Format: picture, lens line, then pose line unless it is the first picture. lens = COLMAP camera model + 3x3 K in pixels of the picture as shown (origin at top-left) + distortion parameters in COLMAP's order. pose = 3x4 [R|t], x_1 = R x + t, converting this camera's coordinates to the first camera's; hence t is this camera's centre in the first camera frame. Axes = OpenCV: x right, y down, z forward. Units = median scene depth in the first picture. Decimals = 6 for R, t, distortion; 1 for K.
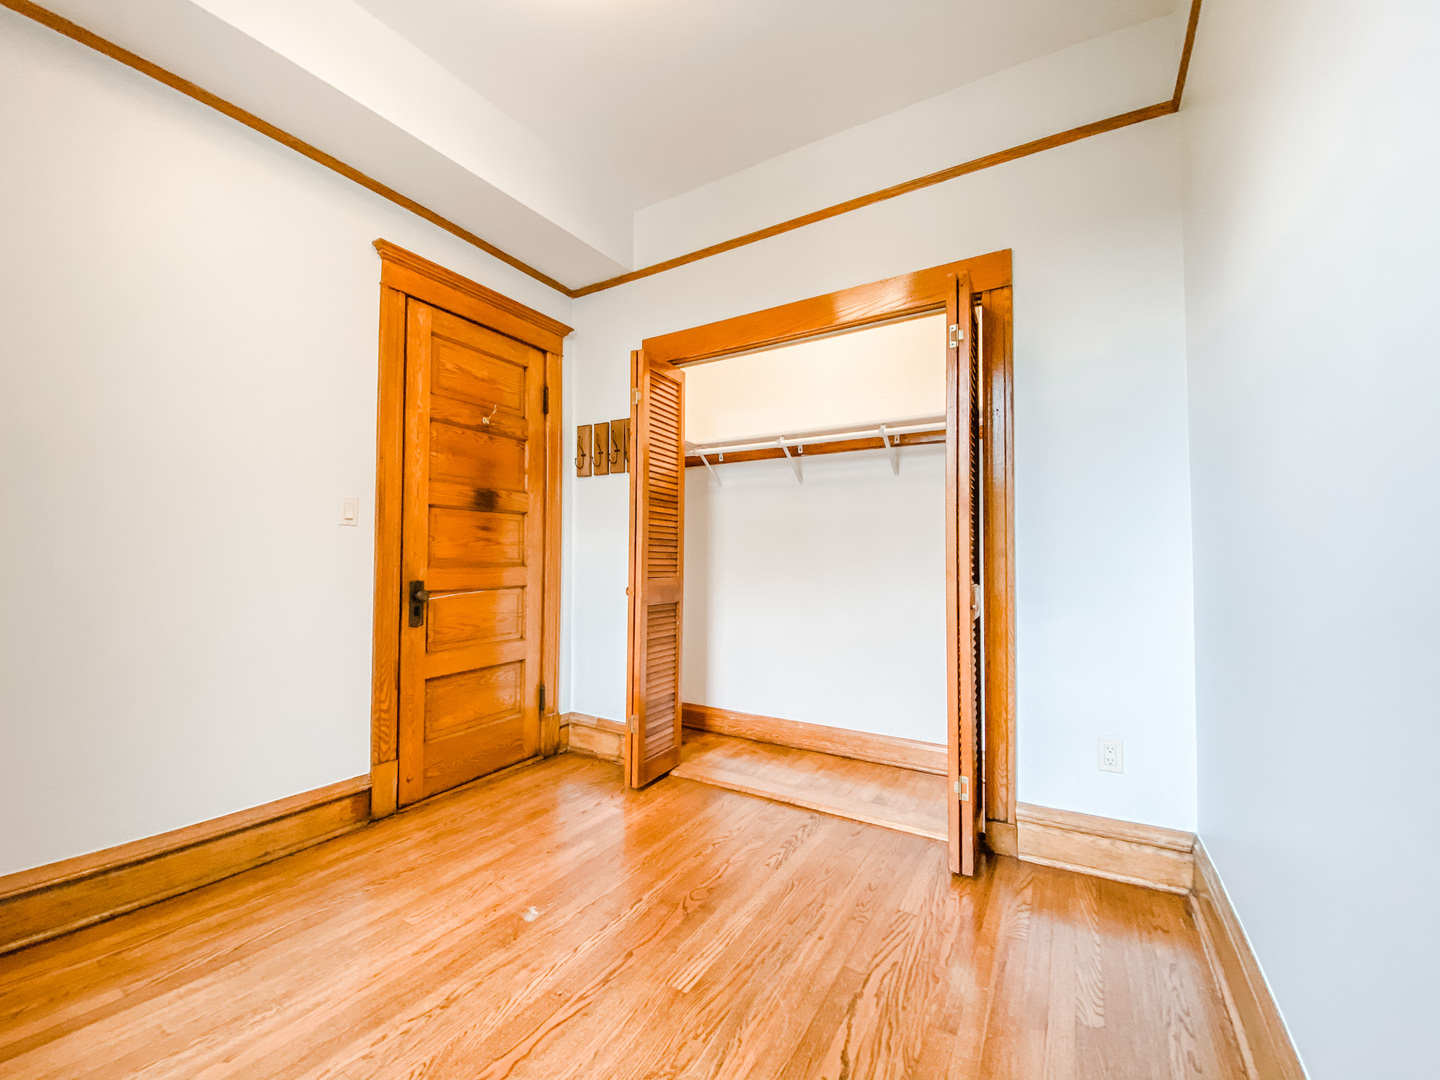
lens RADIAL K [[589.7, 0, 718.1], [0, 589.7, 535.0], [0, 0, 1]] dist [0.024709, -0.020922]
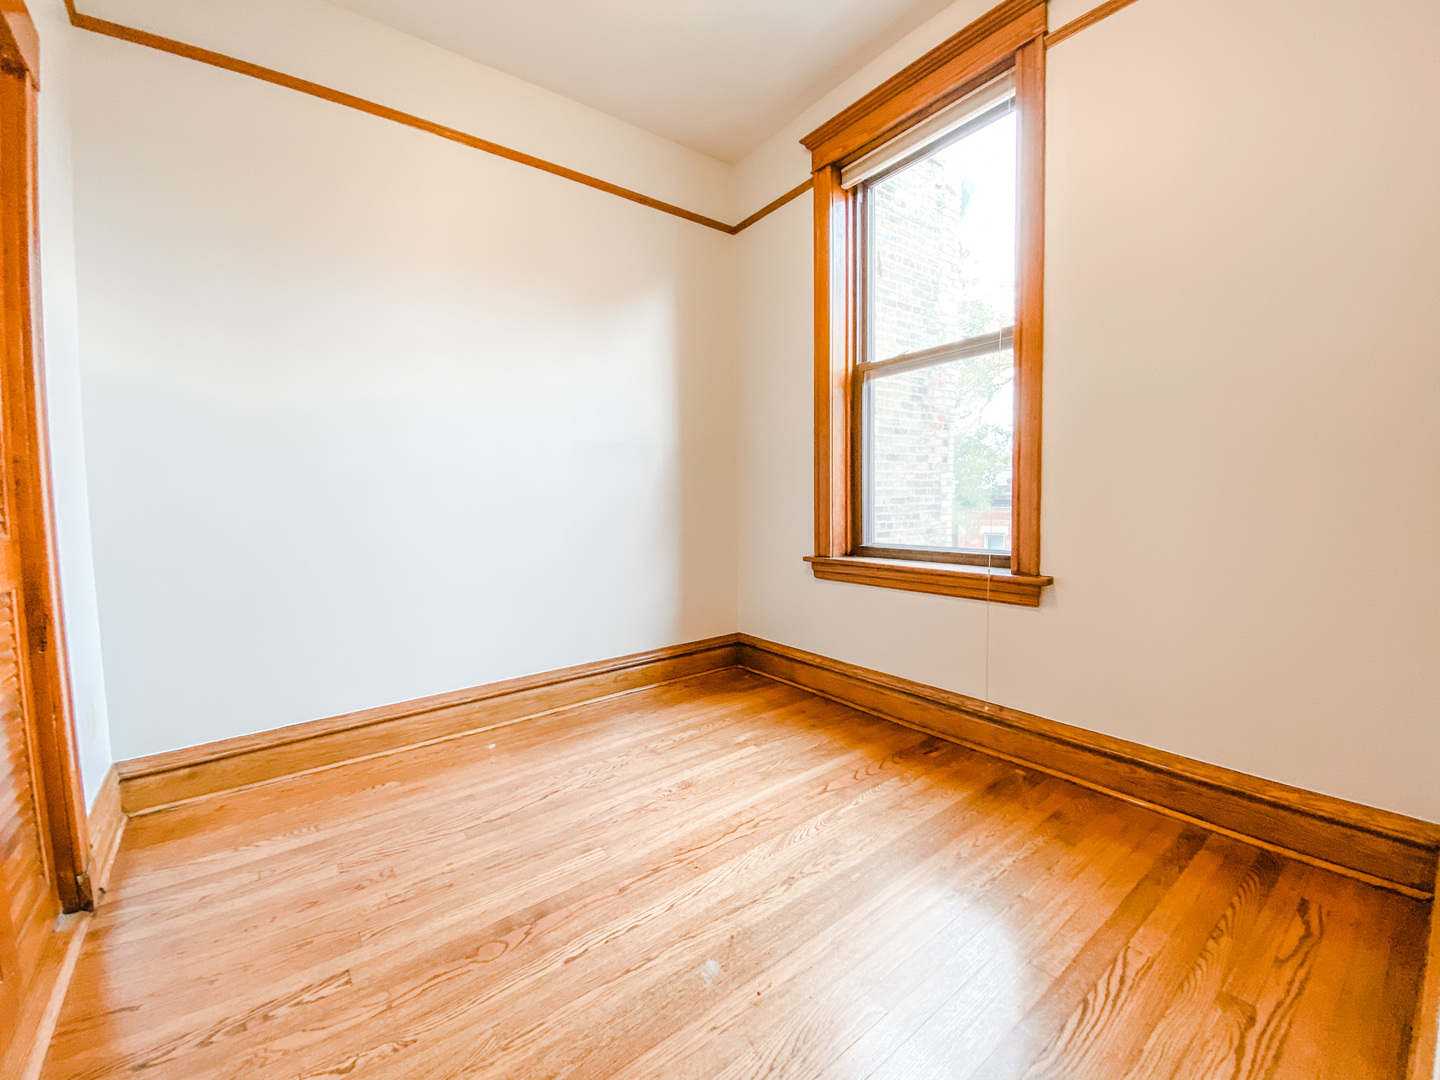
lens RADIAL K [[583.7, 0, 713.9], [0, 583.7, 541.4], [0, 0, 1]] dist [0.032294, -0.028069]
pose [[-0.930709, -0.017366, 0.365348, -0.542831], [-0.003566, 0.999256, 0.038413, 0.075168], [-0.365743, 0.034448, -0.930078, 1.562689]]
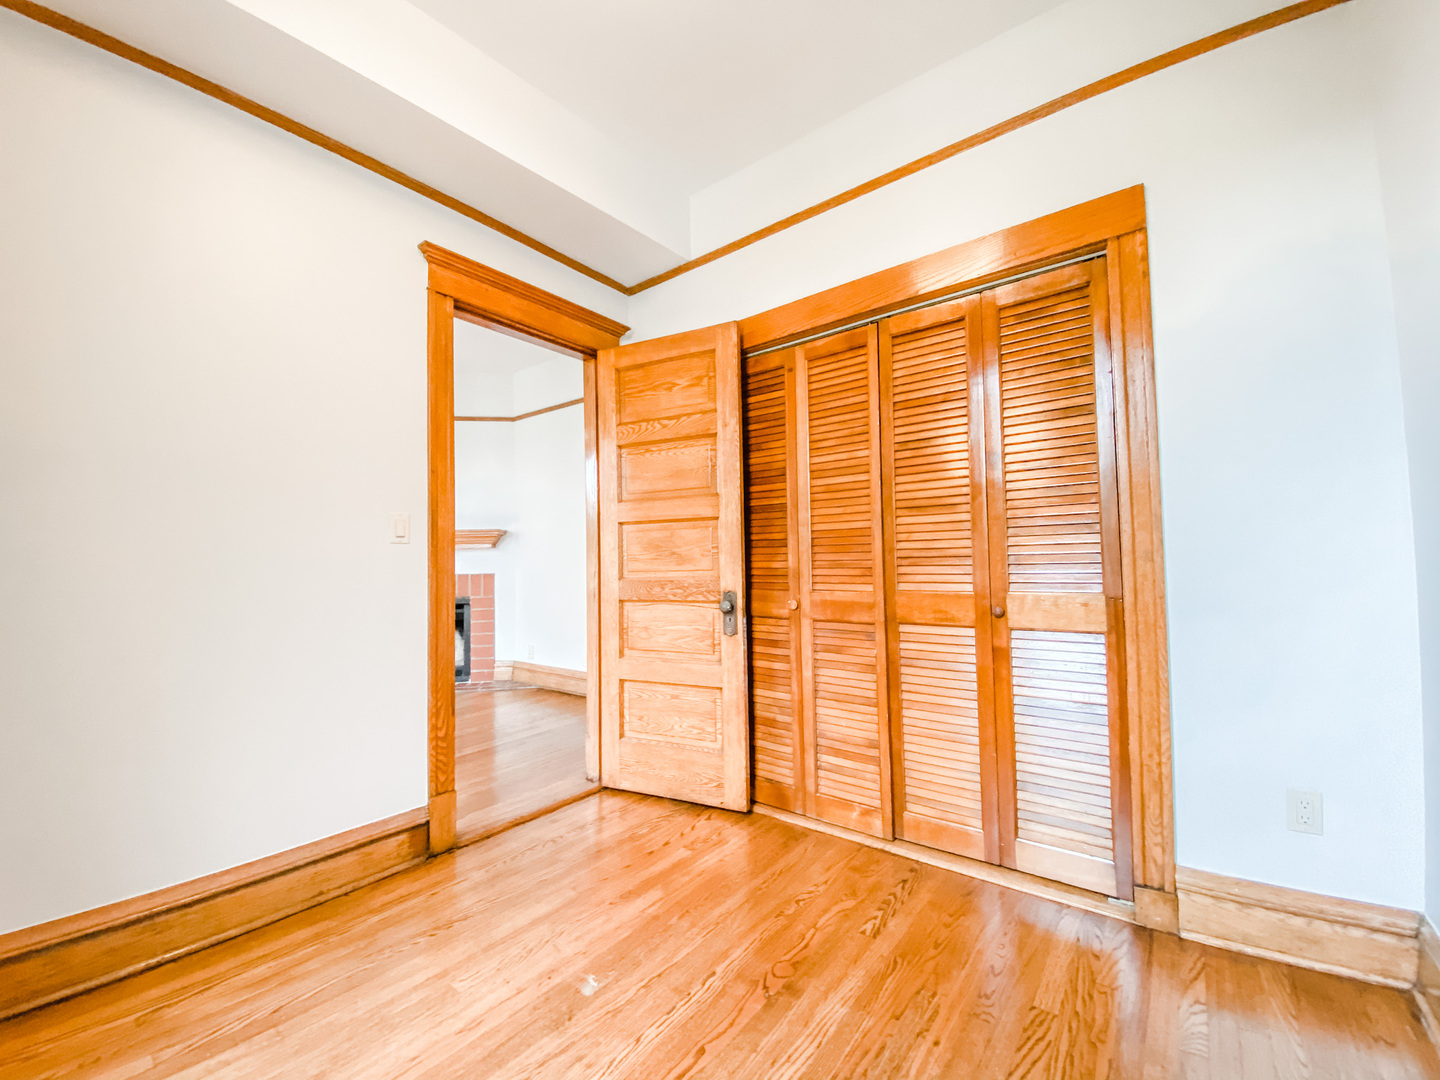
lens RADIAL K [[589.7, 0, 718.1], [0, 589.7, 535.0], [0, 0, 1]] dist [0.024709, -0.020922]
pose [[0.992611, -0.028088, -0.118044, -0.005698], [0.026957, 0.999574, -0.011171, -0.006516], [0.118307, 0.007906, 0.992946, 0.144472]]
